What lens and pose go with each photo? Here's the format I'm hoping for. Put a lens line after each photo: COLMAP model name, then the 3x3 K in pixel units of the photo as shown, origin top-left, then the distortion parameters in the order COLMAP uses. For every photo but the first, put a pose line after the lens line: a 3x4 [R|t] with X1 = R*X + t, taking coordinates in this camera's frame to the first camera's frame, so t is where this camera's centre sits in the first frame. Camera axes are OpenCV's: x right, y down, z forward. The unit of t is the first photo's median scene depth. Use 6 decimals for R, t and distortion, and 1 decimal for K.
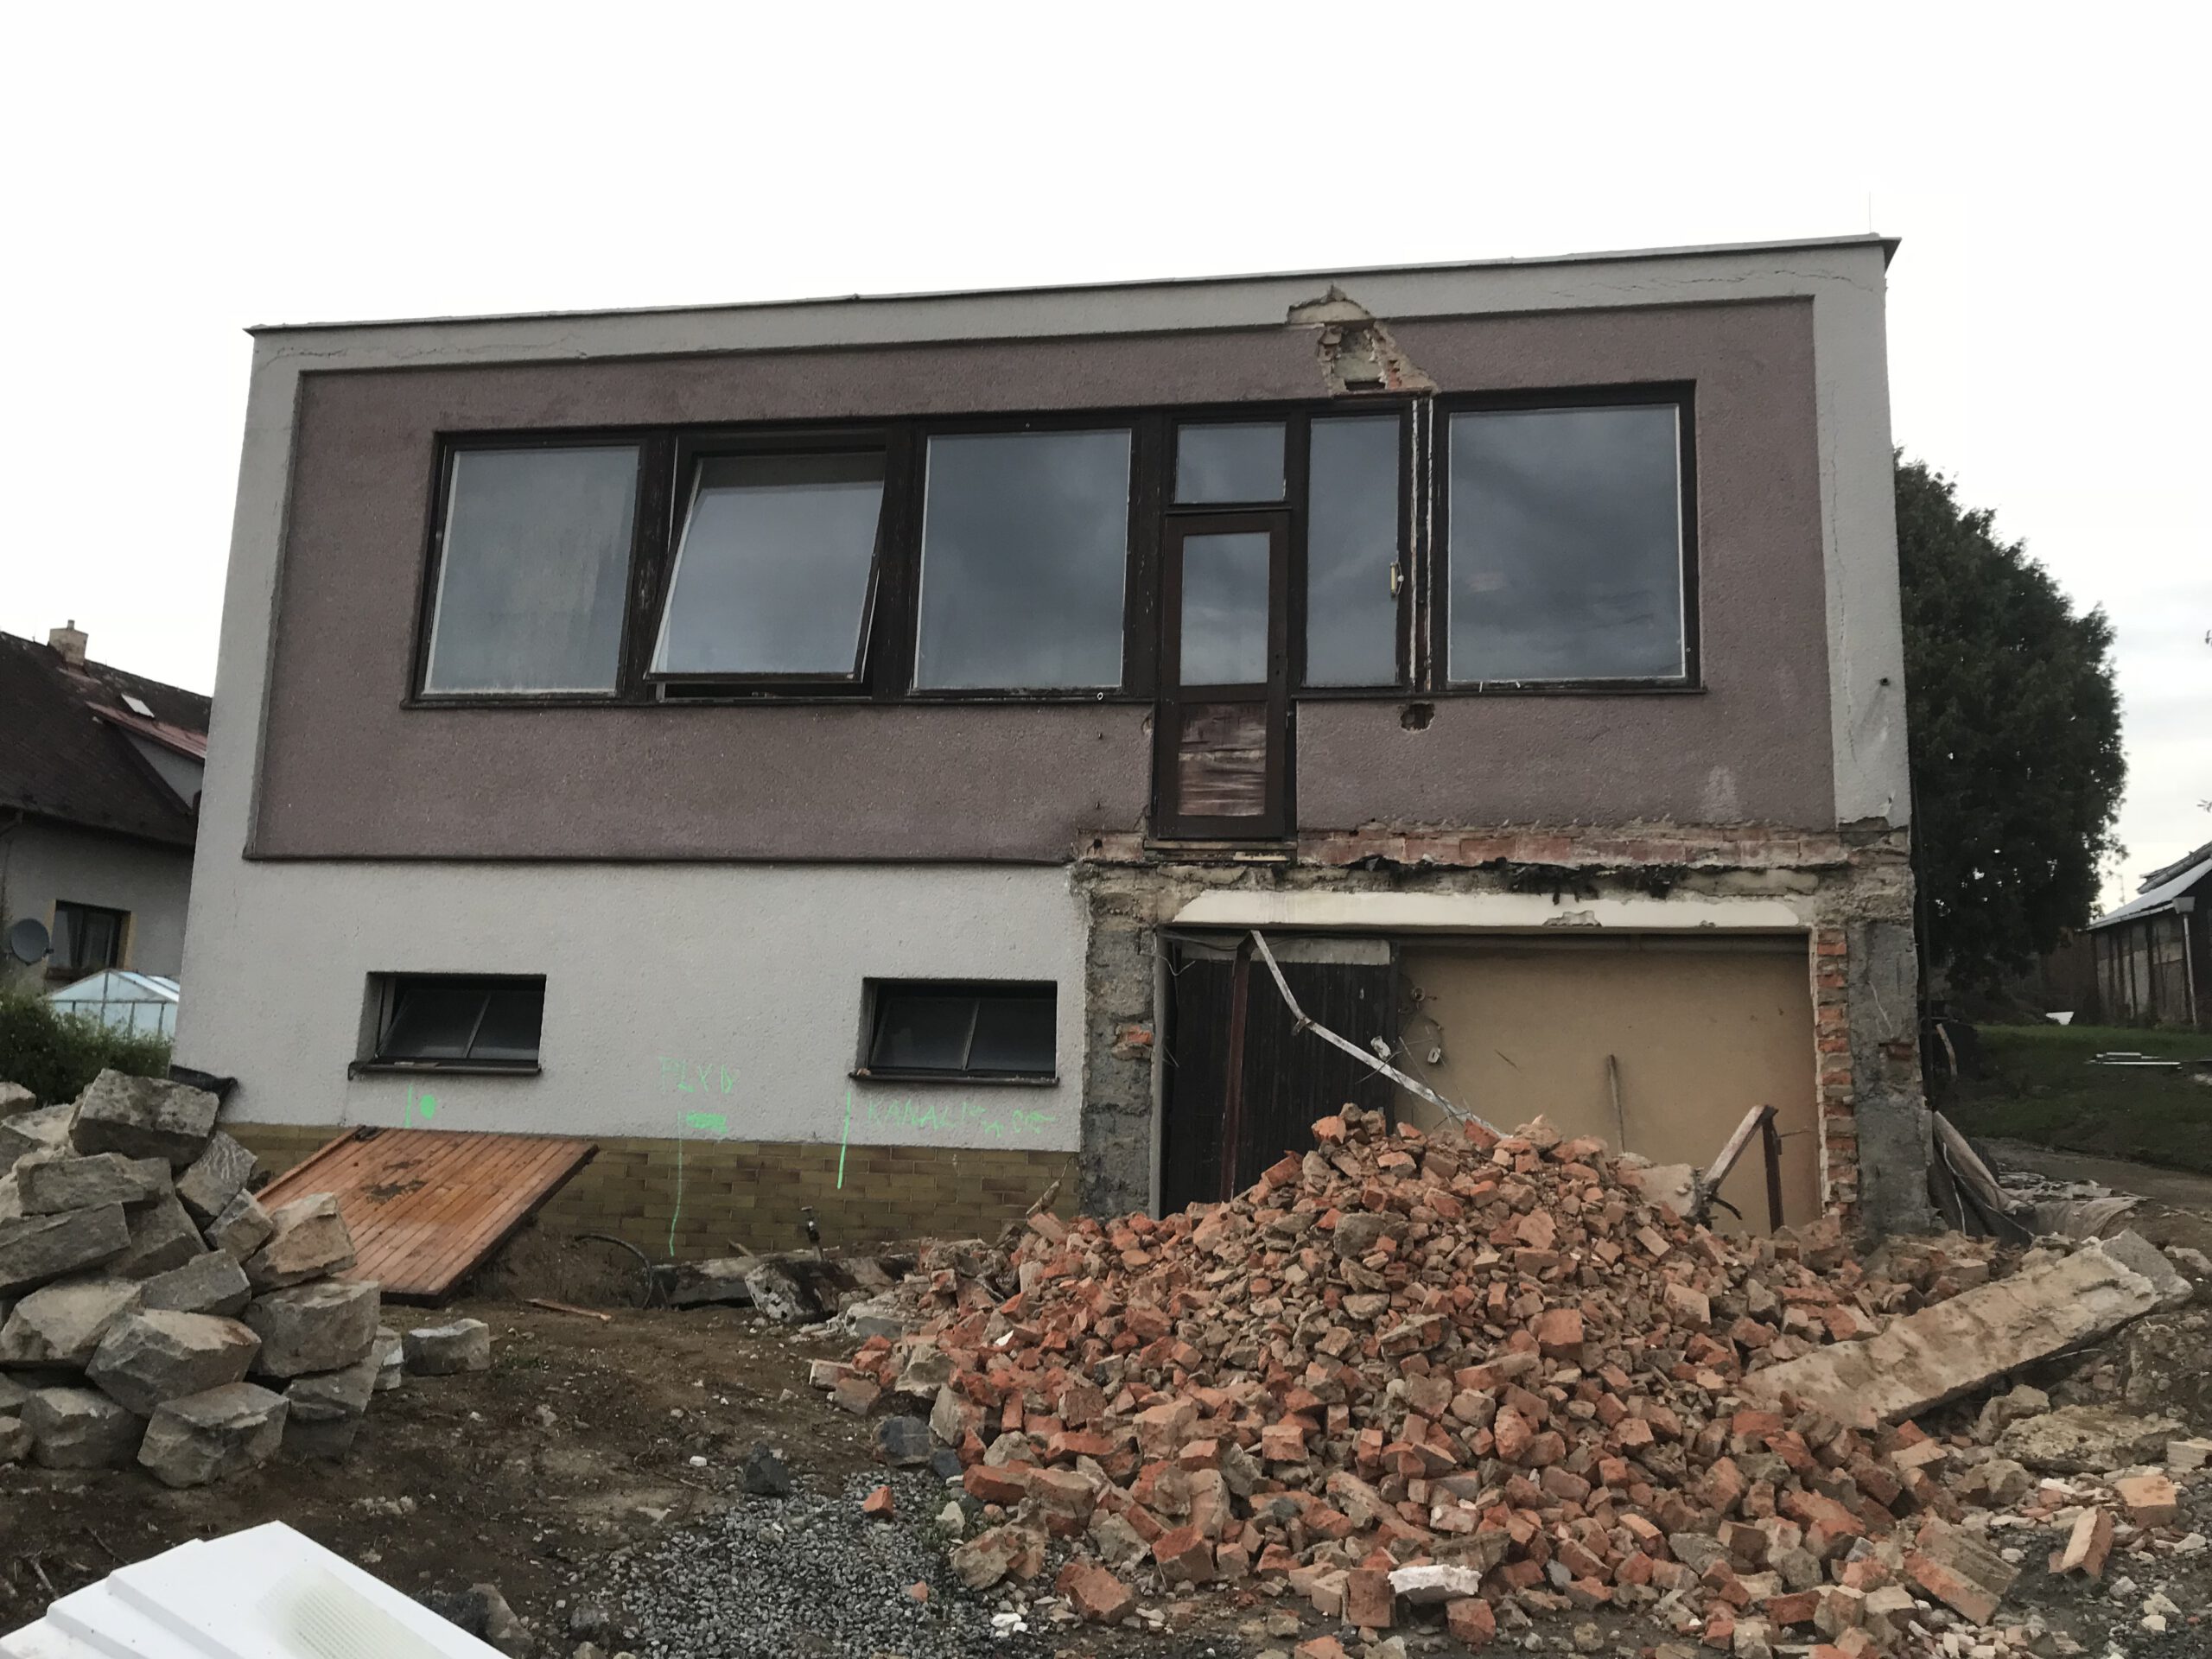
lens RADIAL K [[1823.0, 0, 1097.4], [0, 1823.0, 819.5], [0, 0, 1]] dist [0.054997, -0.019653]
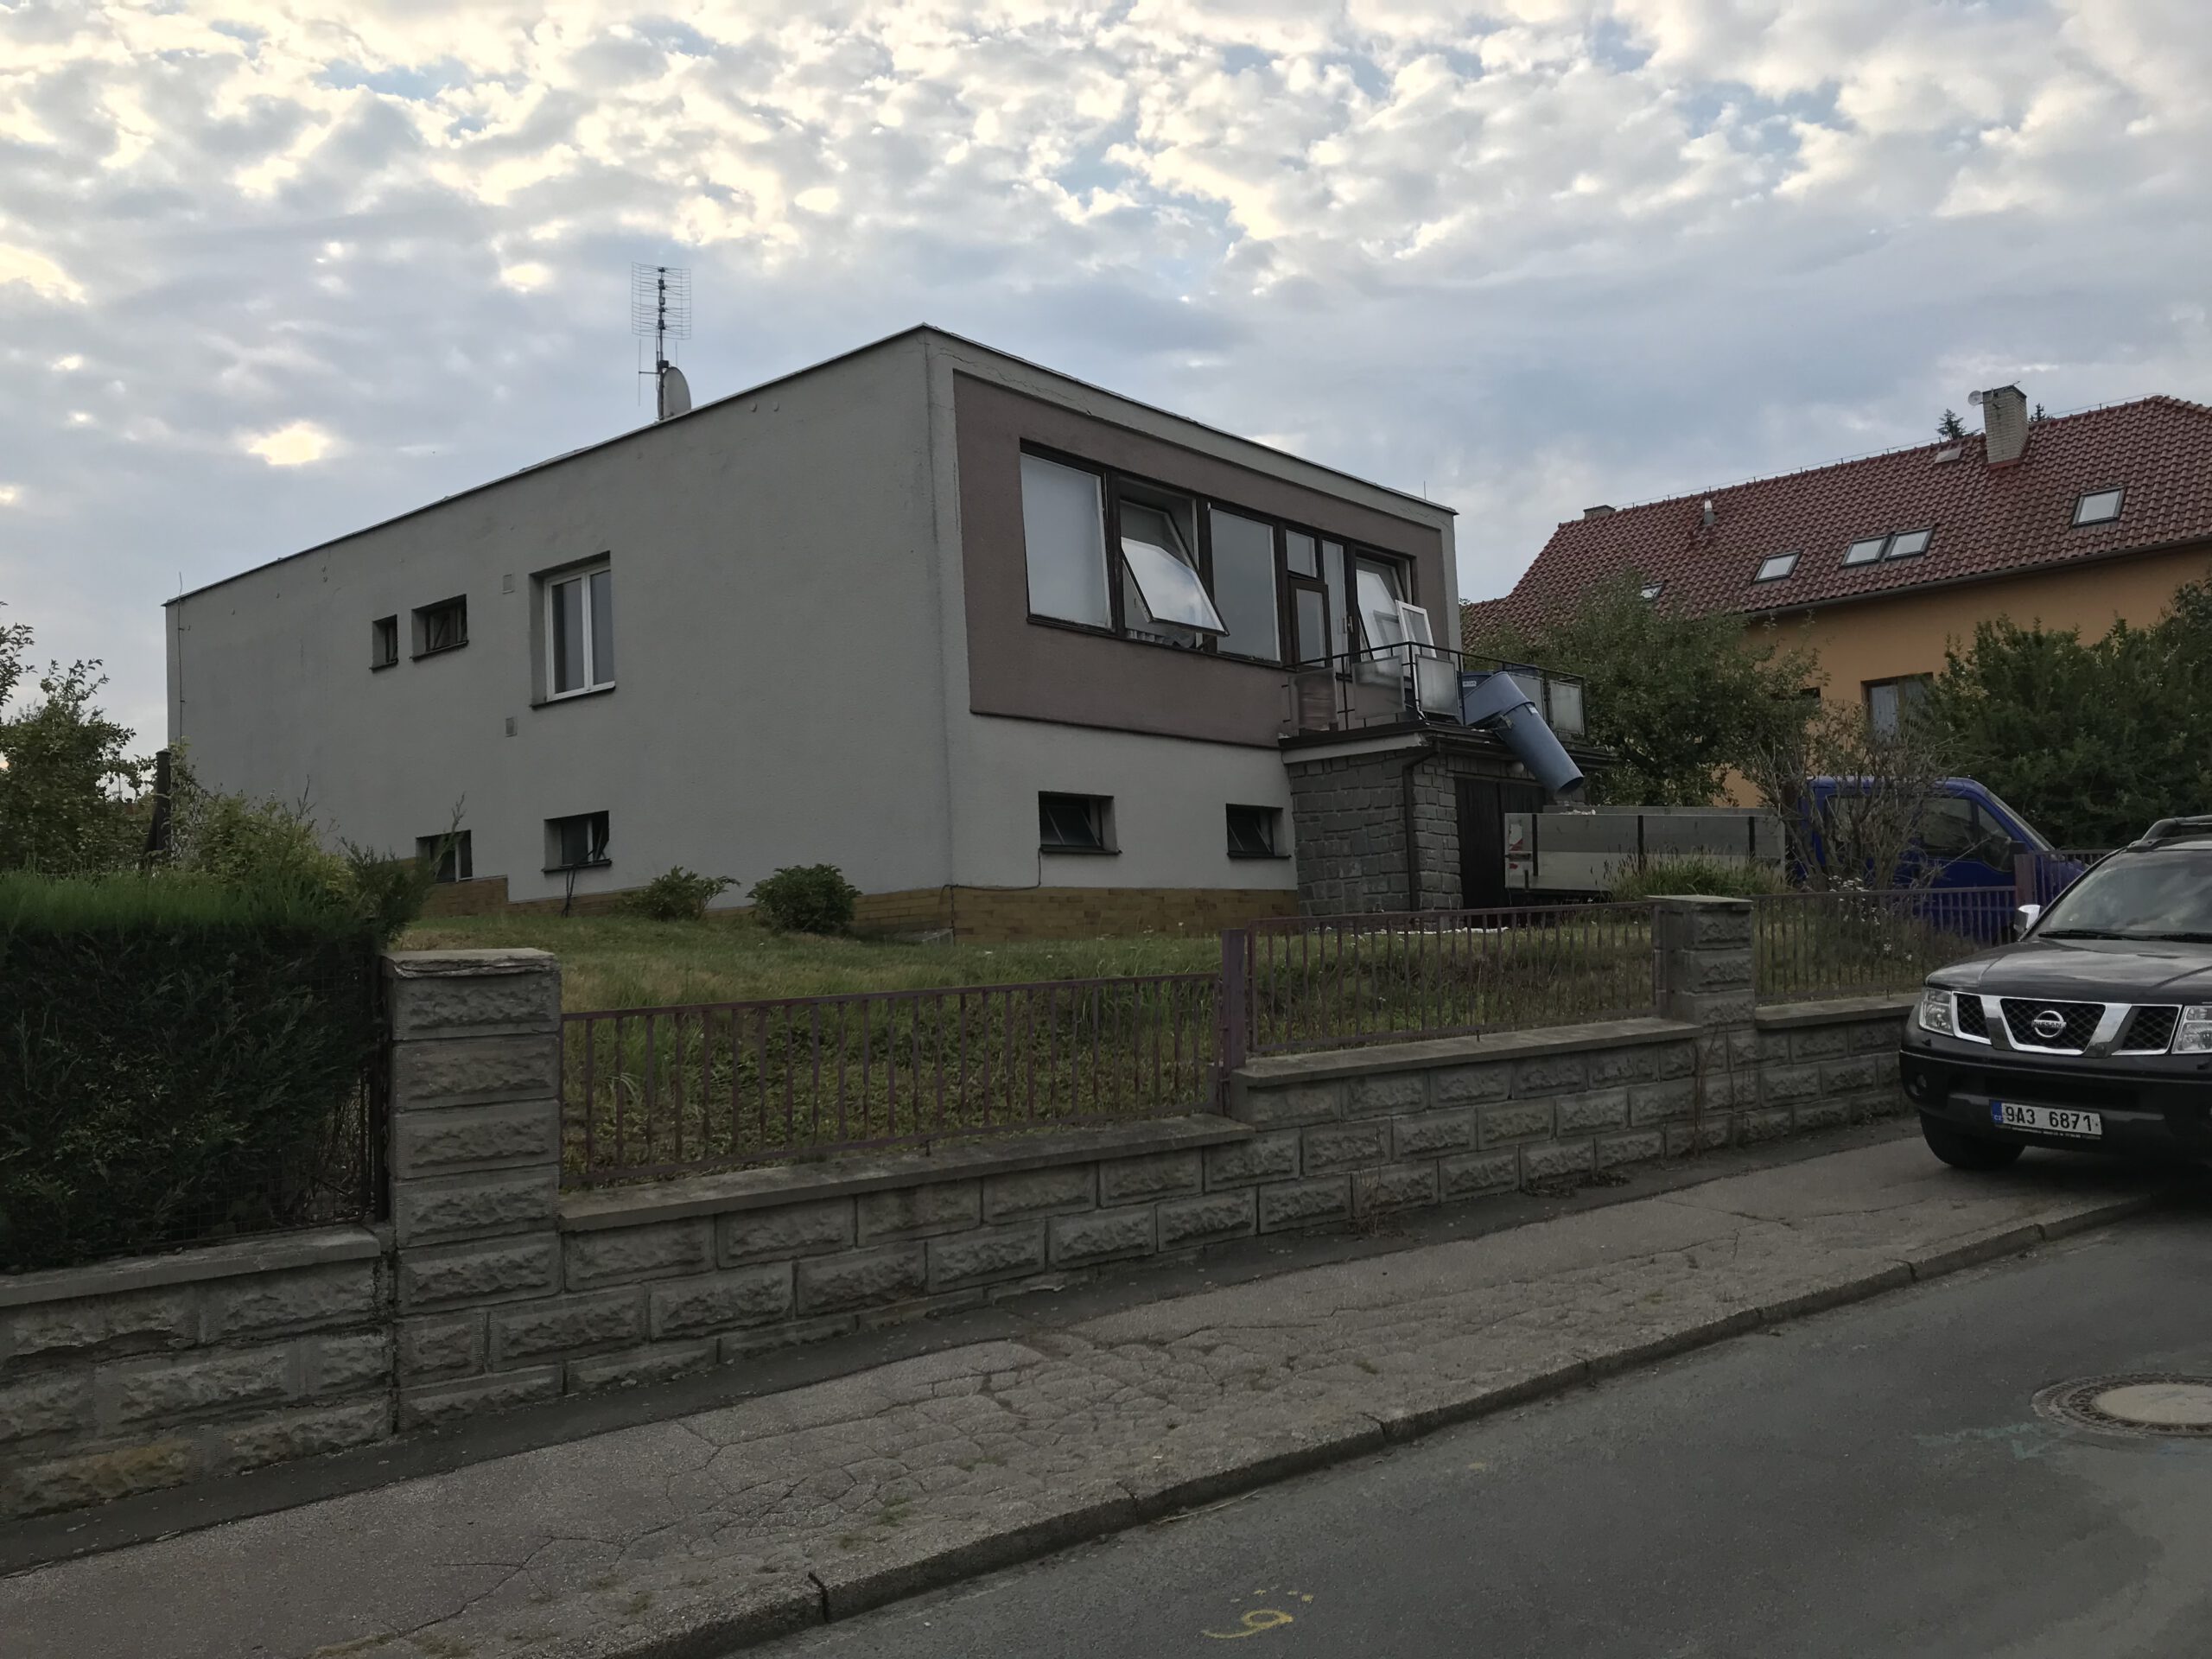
lens RADIAL K [[1823.0, 0, 1103.7], [0, 1823.0, 817.7], [0, 0, 1]] dist [0.054997, -0.019653]
pose [[0.471757, 0.006971, 0.881701, -1.924694], [-0.132875, 0.989111, 0.063276, -0.003949], [-0.871659, -0.147007, 0.467547, 0.211716]]
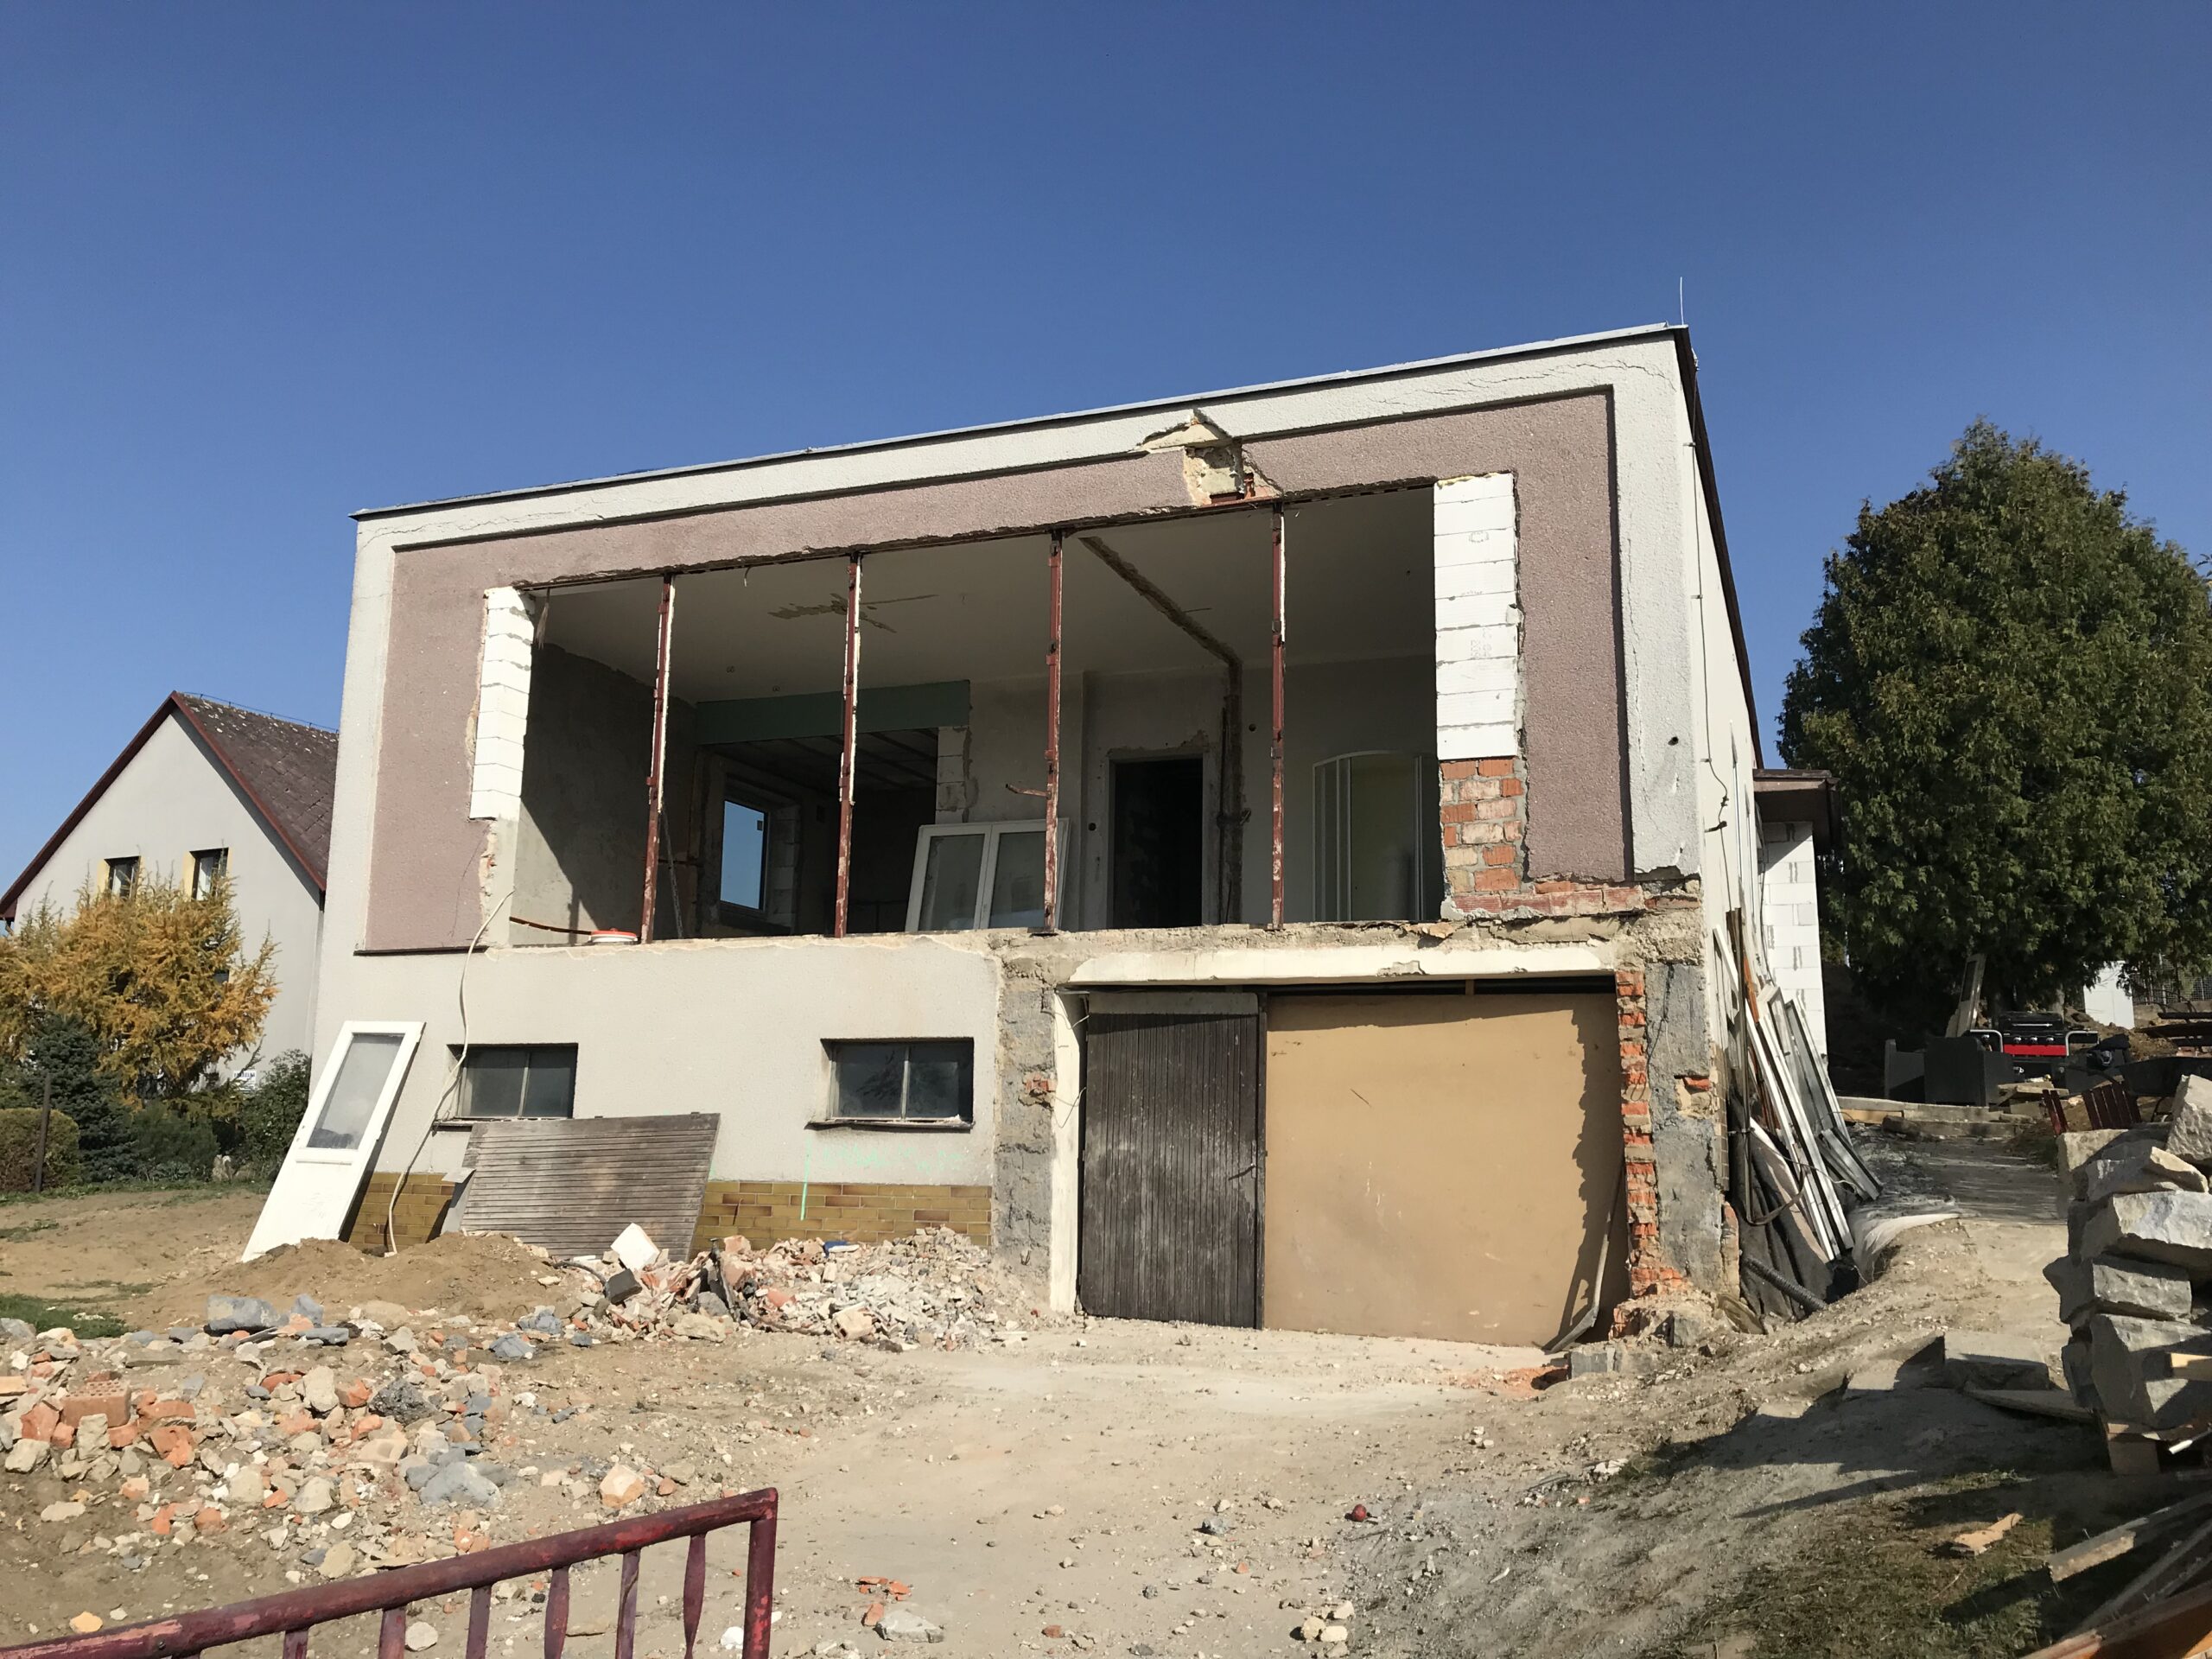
lens RADIAL K [[1823.0, 0, 1091.1], [0, 1823.0, 798.8], [0, 0, 1]] dist [0.054997, -0.019653]
pose [[0.980805, -0.054261, -0.187287, 0.274278], [0.051139, 0.998461, -0.021464, -0.033105], [0.188163, 0.011474, 0.982071, -0.120360]]
